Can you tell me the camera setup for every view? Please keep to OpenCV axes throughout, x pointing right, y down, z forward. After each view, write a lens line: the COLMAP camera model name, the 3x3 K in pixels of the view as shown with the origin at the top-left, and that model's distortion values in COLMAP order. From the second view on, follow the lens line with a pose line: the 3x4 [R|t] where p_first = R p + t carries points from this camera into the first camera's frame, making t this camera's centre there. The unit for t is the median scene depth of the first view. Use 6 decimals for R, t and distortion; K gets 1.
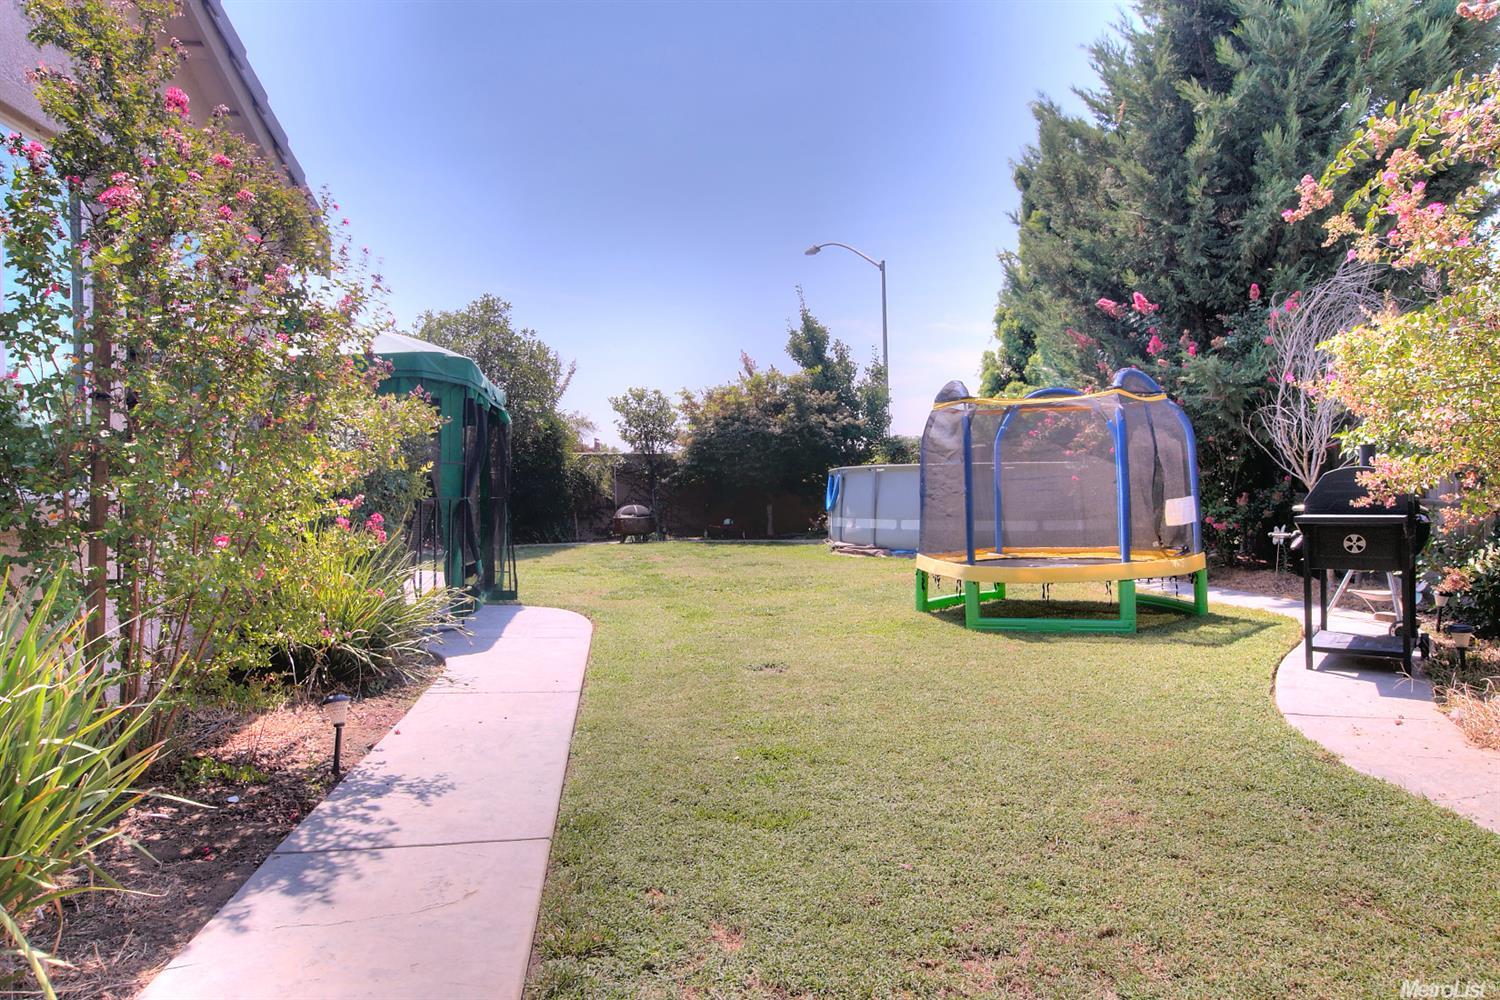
lens RADIAL K [[997.5, 0, 750.6], [0, 997.5, 499.2], [0, 0, 1]] dist [-0.002581, -0.000032]
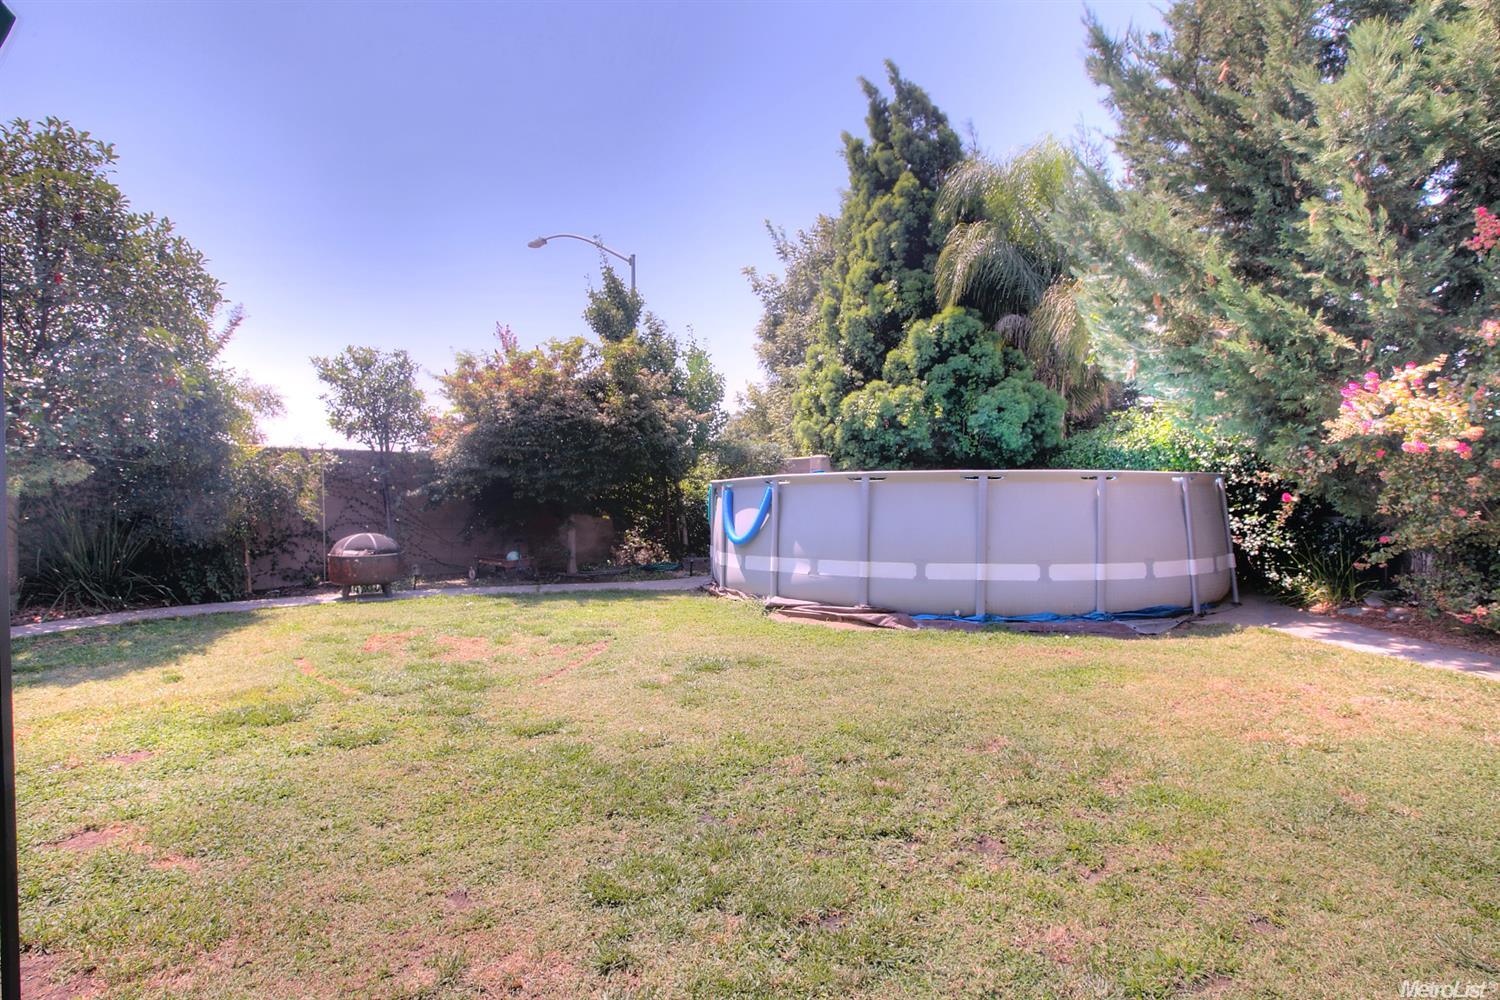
lens RADIAL K [[788.5, 0, 749.1], [0, 788.5, 492.7], [0, 0, 1]] dist [0.001226, 0.000155]
pose [[0.906978, 0.013237, 0.420969, -0.104522], [-0.002437, 0.999654, -0.026181, -0.006360], [-0.421170, 0.022719, 0.906697, 0.461625]]
